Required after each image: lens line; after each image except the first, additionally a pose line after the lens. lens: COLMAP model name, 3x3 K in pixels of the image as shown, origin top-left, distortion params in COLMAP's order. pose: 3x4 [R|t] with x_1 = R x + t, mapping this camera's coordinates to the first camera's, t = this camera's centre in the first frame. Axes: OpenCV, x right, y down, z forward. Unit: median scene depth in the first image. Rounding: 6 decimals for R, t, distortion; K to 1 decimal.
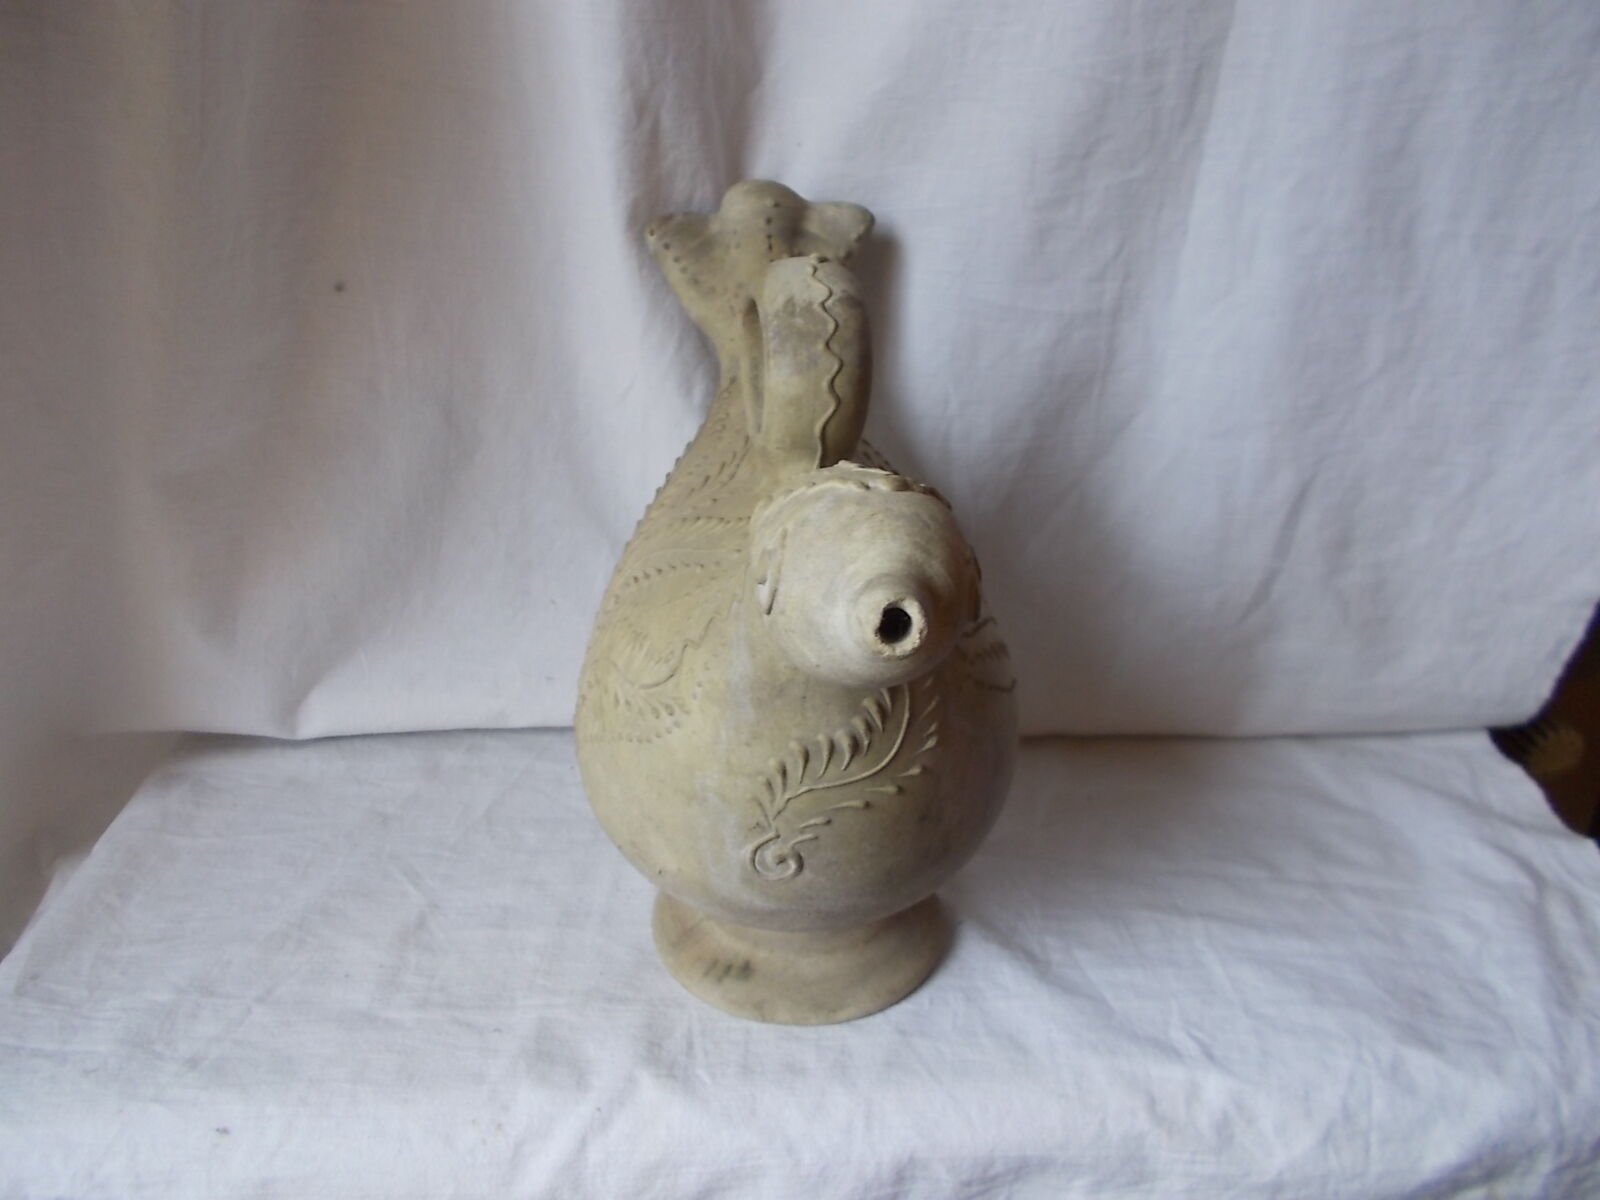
lens RADIAL K [[1215.2, 0, 797.9], [0, 1215.2, 573.1], [0, 0, 1]] dist [0.022584, -0.000319]
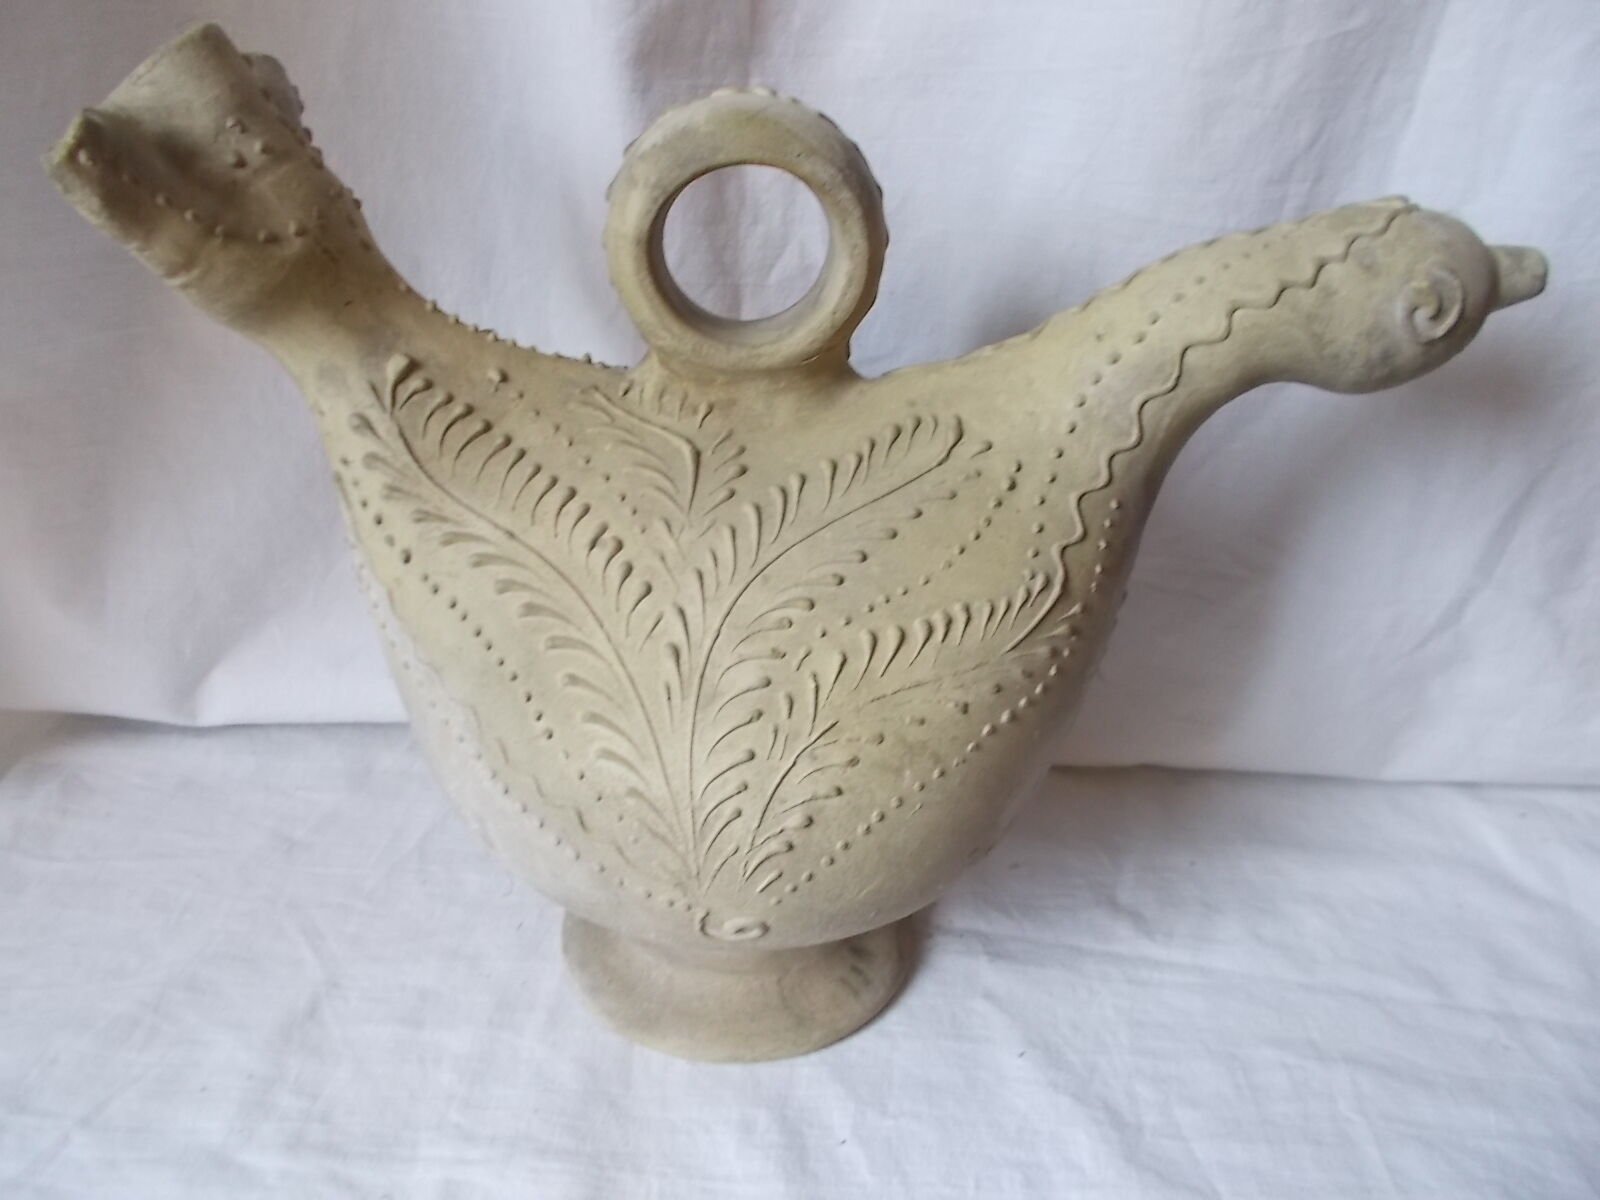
lens RADIAL K [[1206.9, 0, 792.9], [0, 1206.9, 582.7], [0, 0, 1]] dist [0.009786, -0.003732]
pose [[0.998146, 0.048033, -0.037374, 0.008200], [-0.043743, 0.993170, 0.108163, -0.080845], [0.042315, -0.106328, 0.993430, 0.309214]]
